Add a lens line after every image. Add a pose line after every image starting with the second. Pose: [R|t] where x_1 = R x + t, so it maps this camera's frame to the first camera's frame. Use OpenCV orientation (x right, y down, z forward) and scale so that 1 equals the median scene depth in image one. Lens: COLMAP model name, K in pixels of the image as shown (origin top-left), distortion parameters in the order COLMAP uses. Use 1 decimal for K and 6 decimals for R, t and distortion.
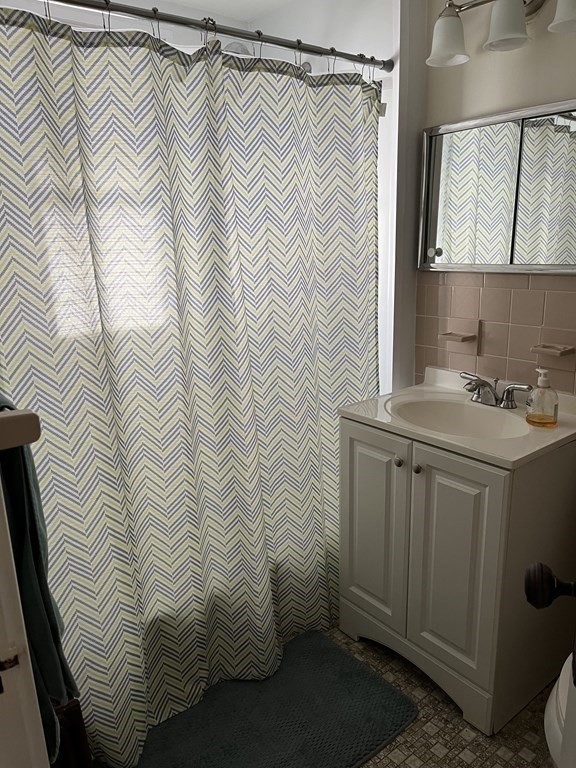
lens RADIAL K [[577.8, 0, 290.7], [0, 577.8, 392.5], [0, 0, 1]] dist [0.061989, -0.083090]
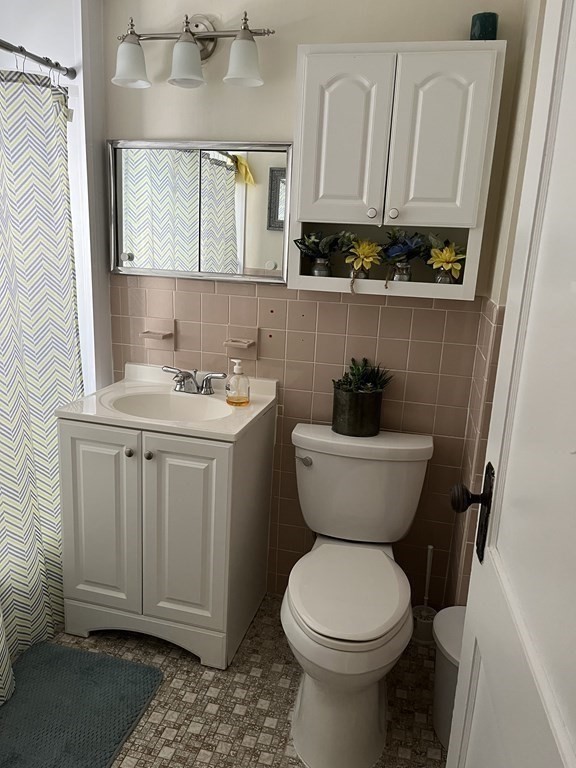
lens RADIAL K [[577.8, 0, 288.4], [0, 577.8, 392.5], [0, 0, 1]] dist [0.061989, -0.083090]
pose [[0.803163, -0.087347, 0.589321, -0.185381], [0.084963, 0.995876, 0.031813, -0.000054], [-0.589669, 0.024519, 0.807272, -0.043194]]
